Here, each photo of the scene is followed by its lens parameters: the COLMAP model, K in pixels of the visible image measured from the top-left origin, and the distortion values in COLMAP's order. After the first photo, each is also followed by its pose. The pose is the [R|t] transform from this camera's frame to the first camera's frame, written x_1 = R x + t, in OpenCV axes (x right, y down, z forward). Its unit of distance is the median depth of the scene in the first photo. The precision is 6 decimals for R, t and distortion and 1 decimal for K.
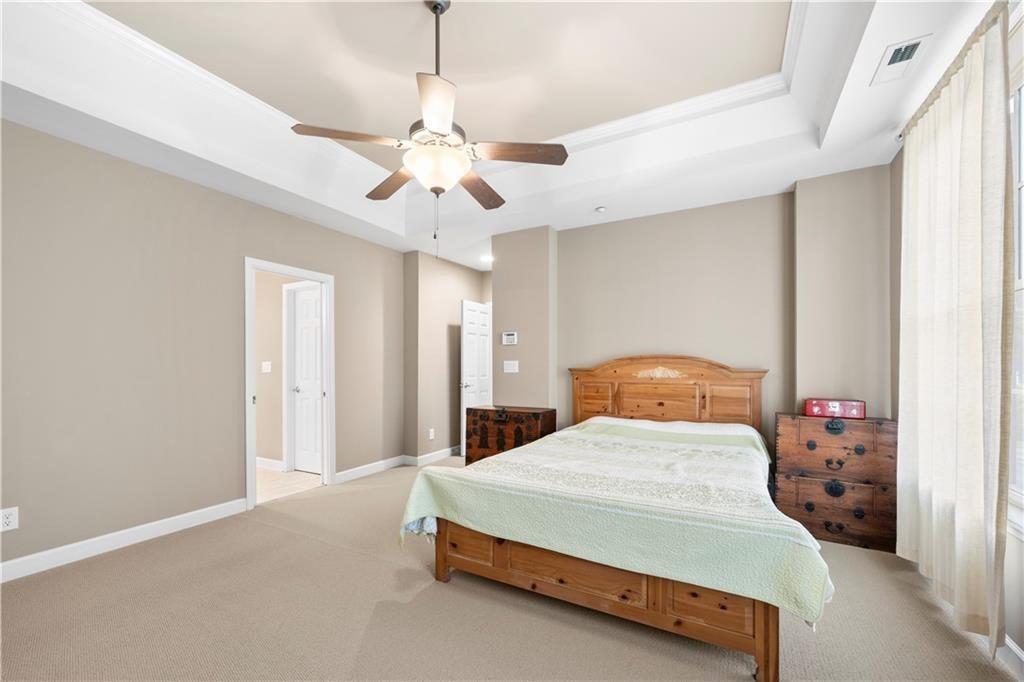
lens RADIAL K [[416.9, 0, 513.1], [0, 416.9, 364.8], [0, 0, 1]] dist [0.002921, -0.000741]
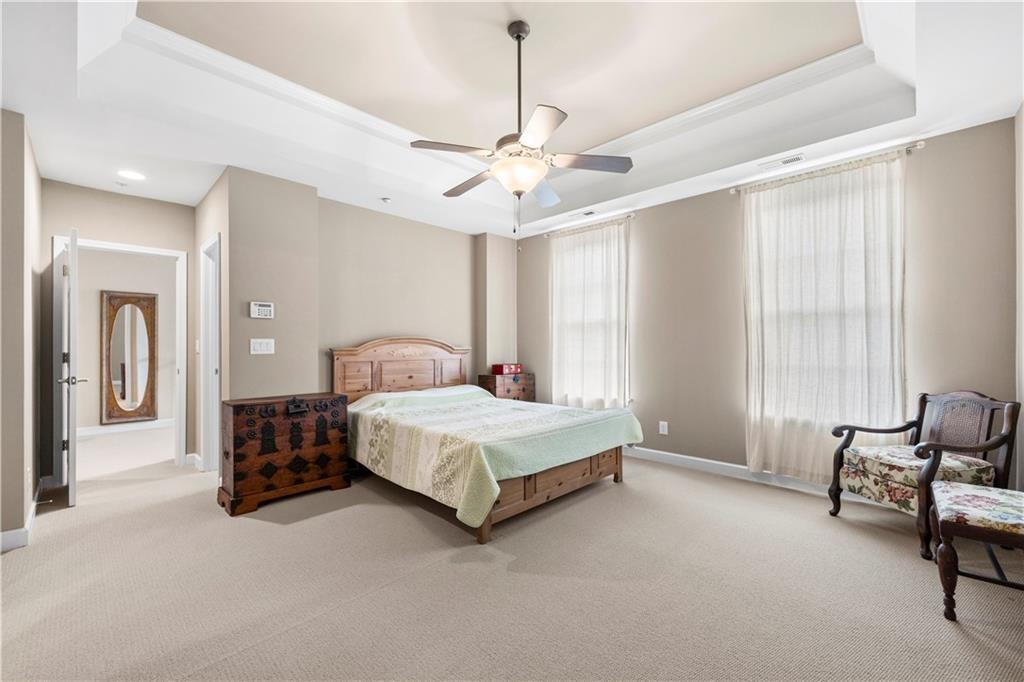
lens RADIAL K [[416.9, 0, 512.2], [0, 416.9, 344.1], [0, 0, 1]] dist [0.002921, -0.000741]
pose [[0.263117, 0.005789, 0.964747, -0.710930], [0.001533, 0.999978, -0.006418, 0.006636], [-0.964763, 0.003168, 0.263102, 0.385085]]
